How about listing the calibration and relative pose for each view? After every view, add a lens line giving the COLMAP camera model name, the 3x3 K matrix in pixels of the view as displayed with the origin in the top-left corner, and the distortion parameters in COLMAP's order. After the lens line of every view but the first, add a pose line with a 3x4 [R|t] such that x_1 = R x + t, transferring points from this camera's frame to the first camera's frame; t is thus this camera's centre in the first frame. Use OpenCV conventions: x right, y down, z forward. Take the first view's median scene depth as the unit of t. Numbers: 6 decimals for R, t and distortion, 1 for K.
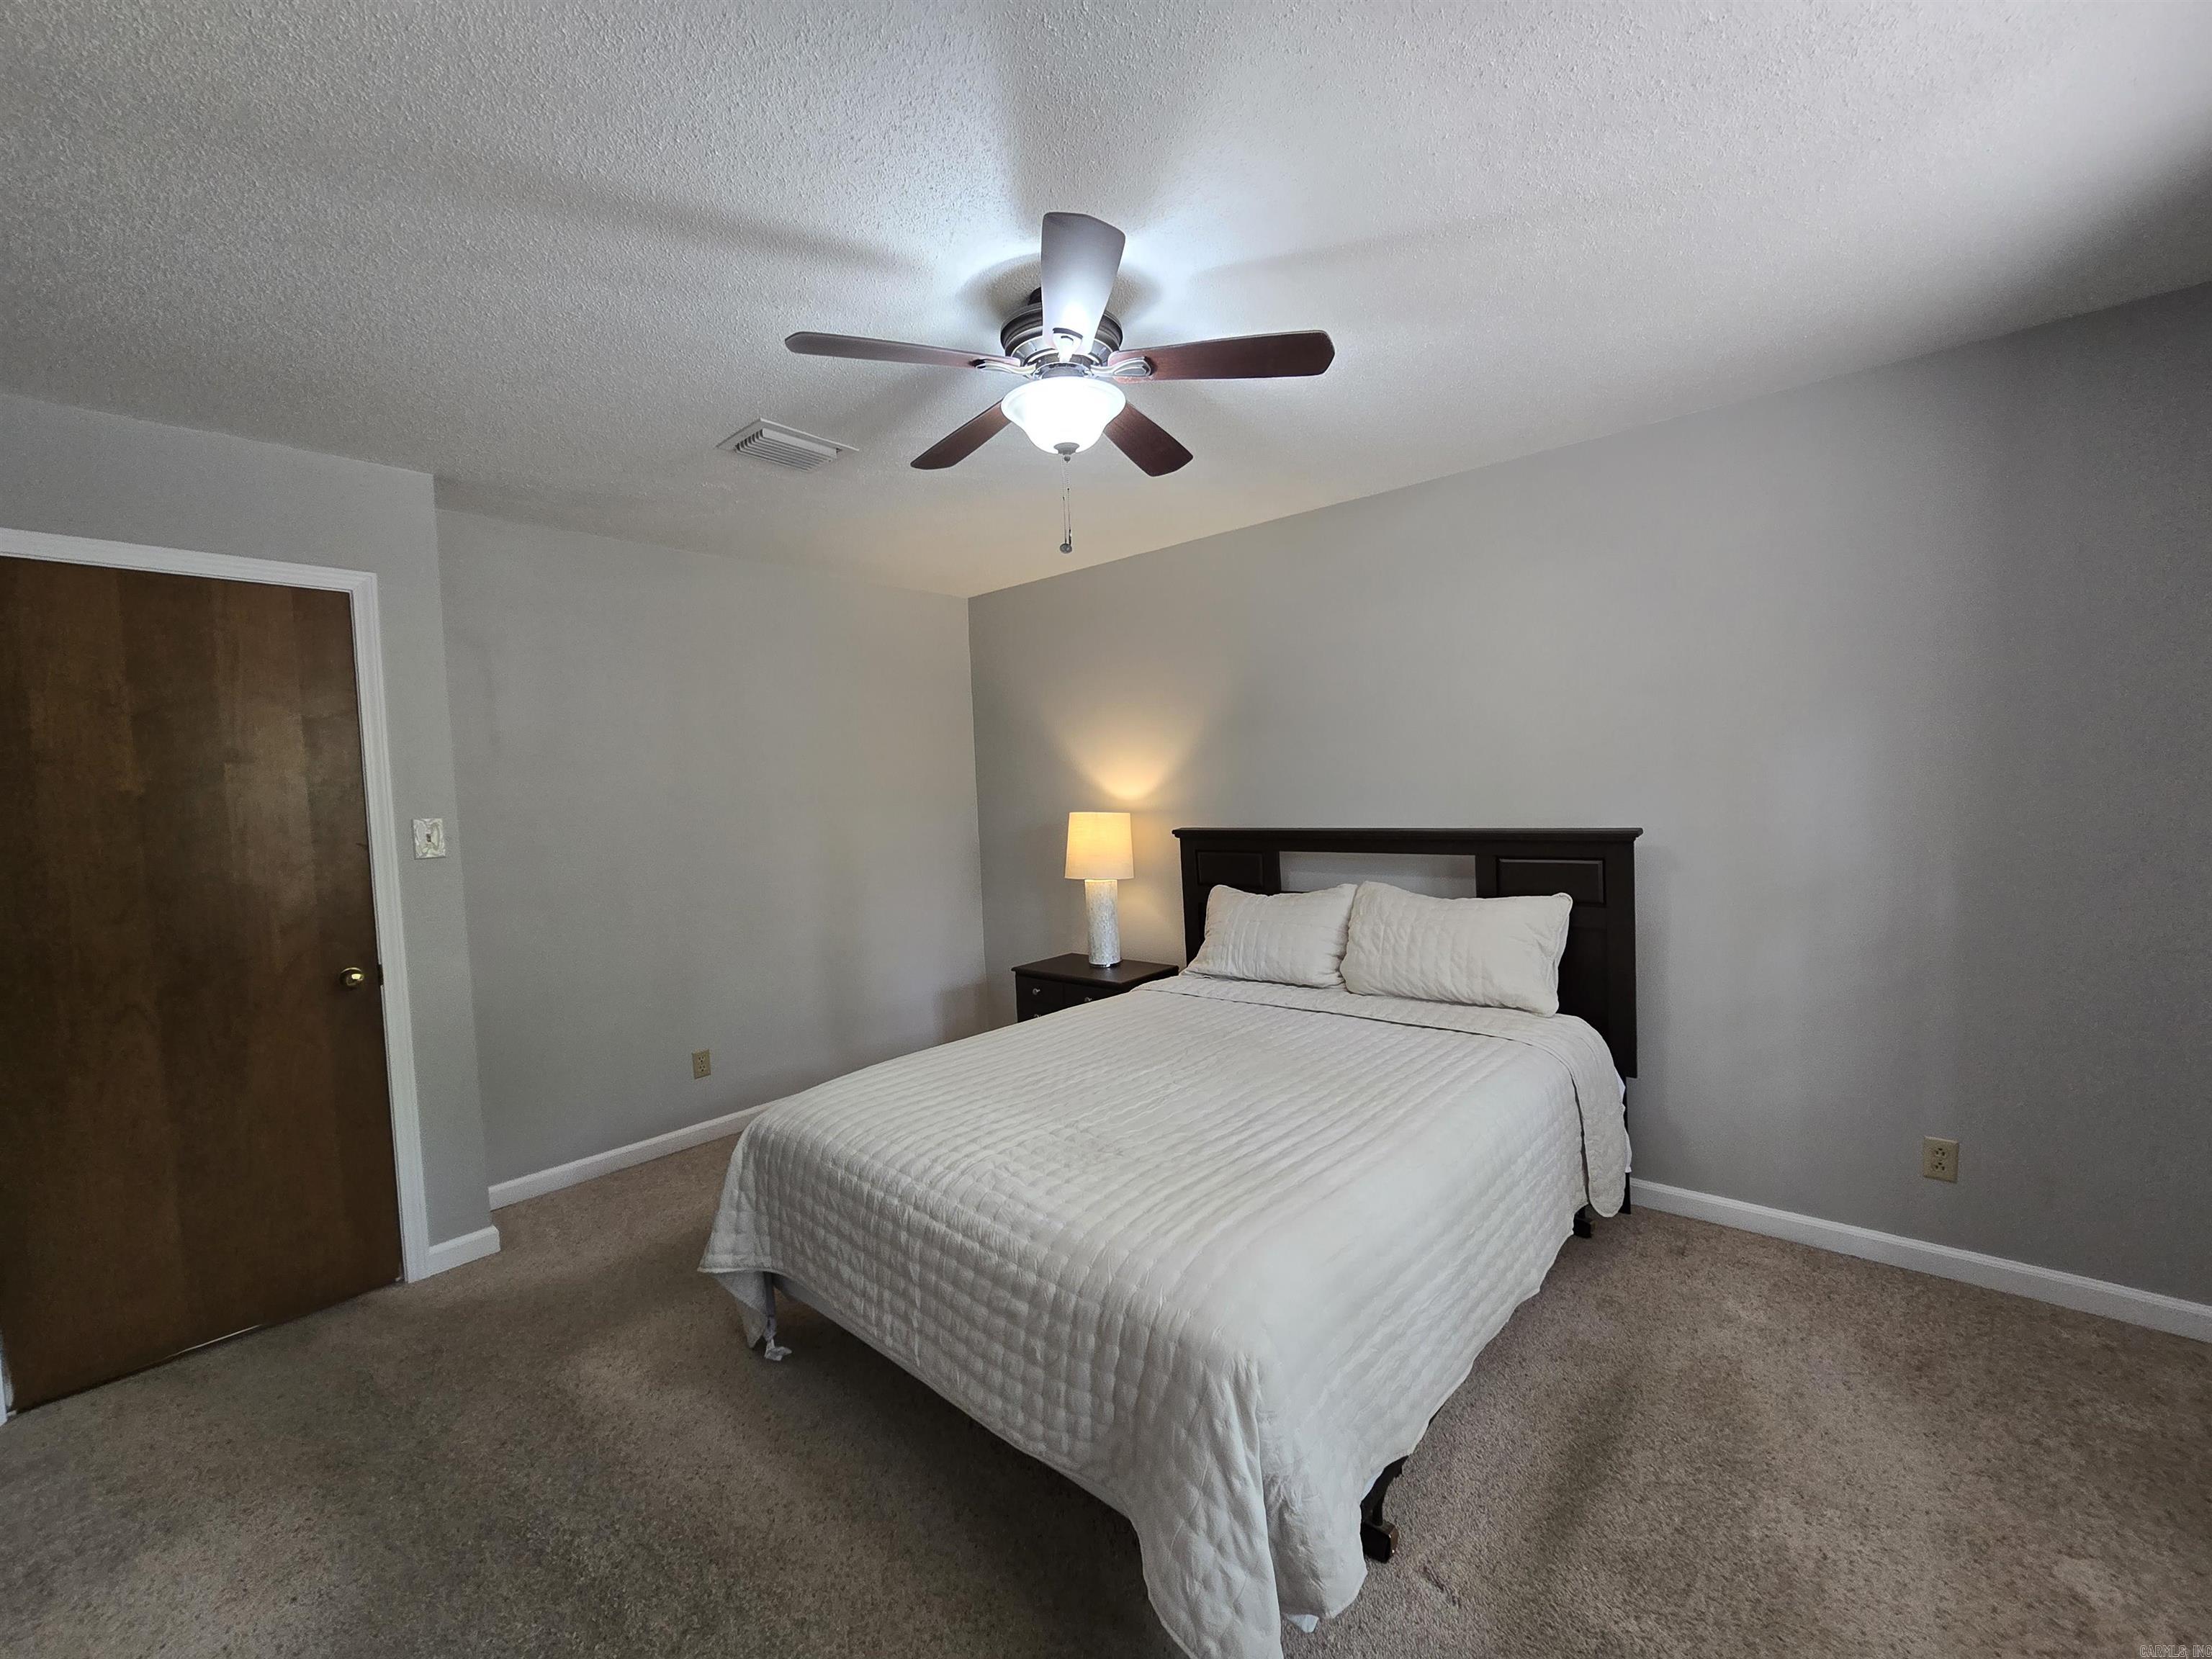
lens RADIAL K [[901.1, 0, 1106.0], [0, 901.1, 829.5], [0, 0, 1]] dist [-0.001542, -0.000257]
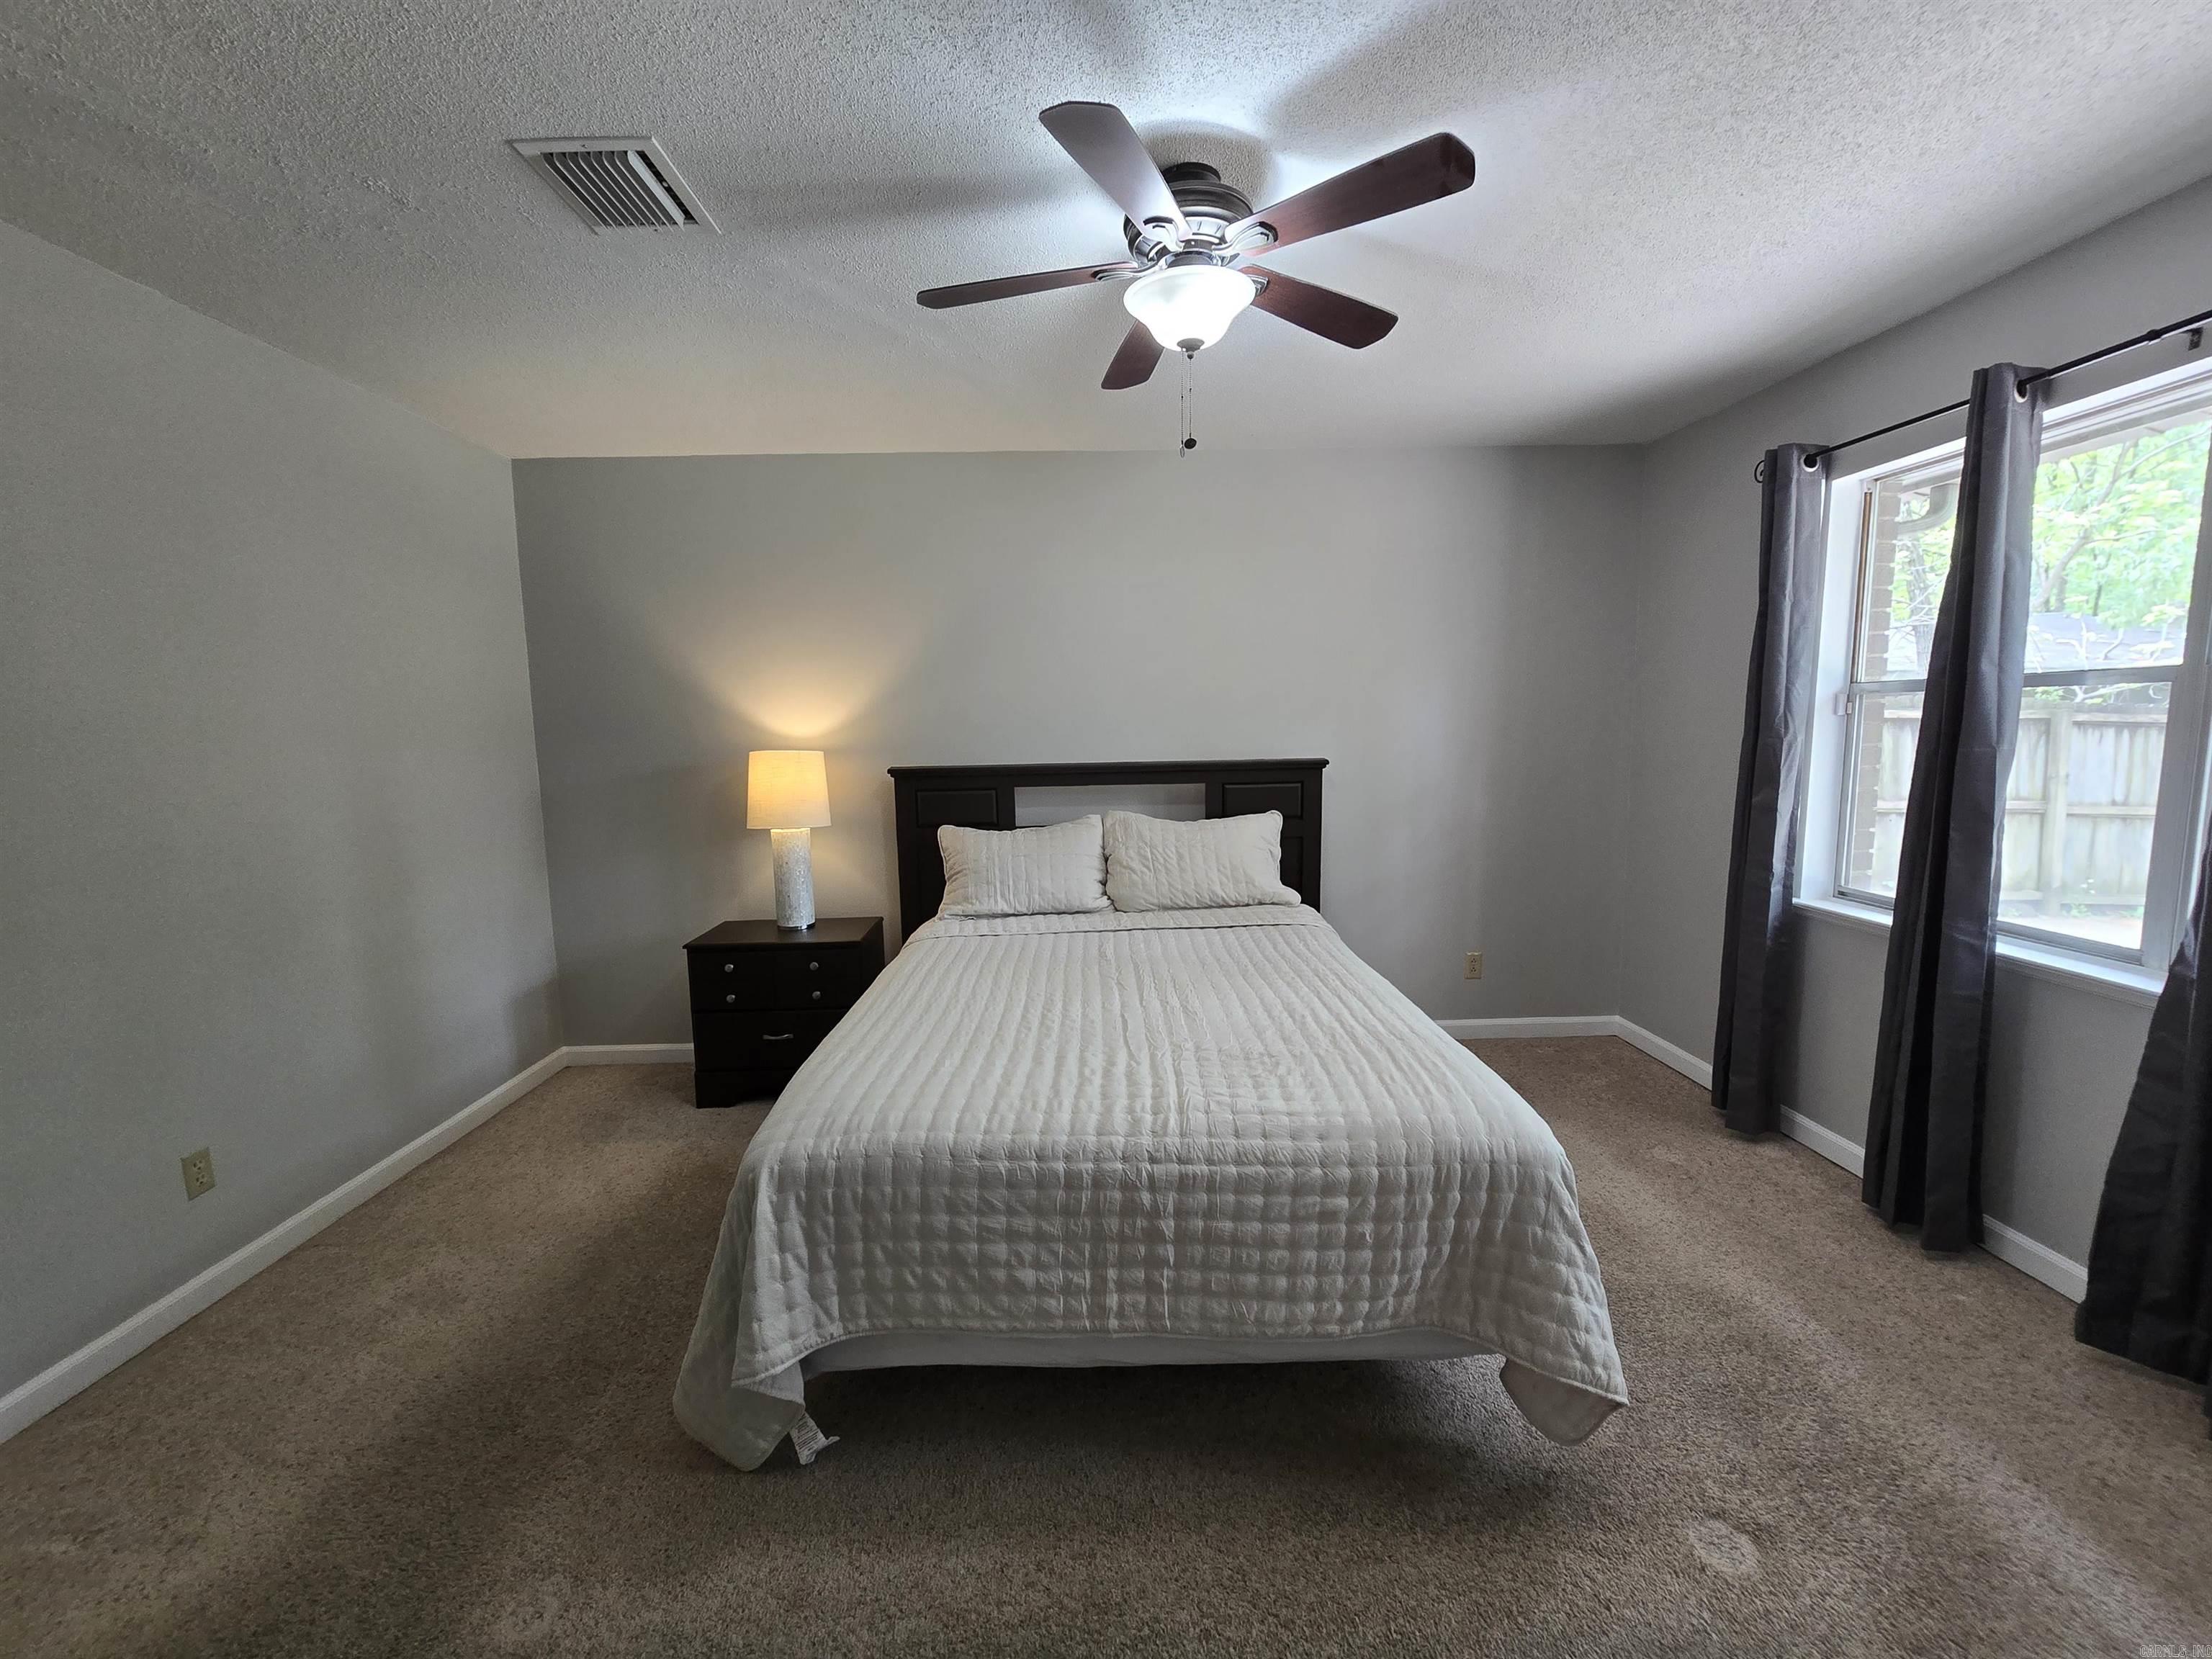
lens RADIAL K [[910.4, 0, 1075.2], [0, 910.4, 826.3], [0, 0, 1]] dist [-0.002575, -0.000113]
pose [[0.739997, -0.048706, 0.670844, -0.705964], [0.022313, 0.998603, 0.047890, 0.032372], [-0.672240, -0.020470, 0.740050, 0.315698]]
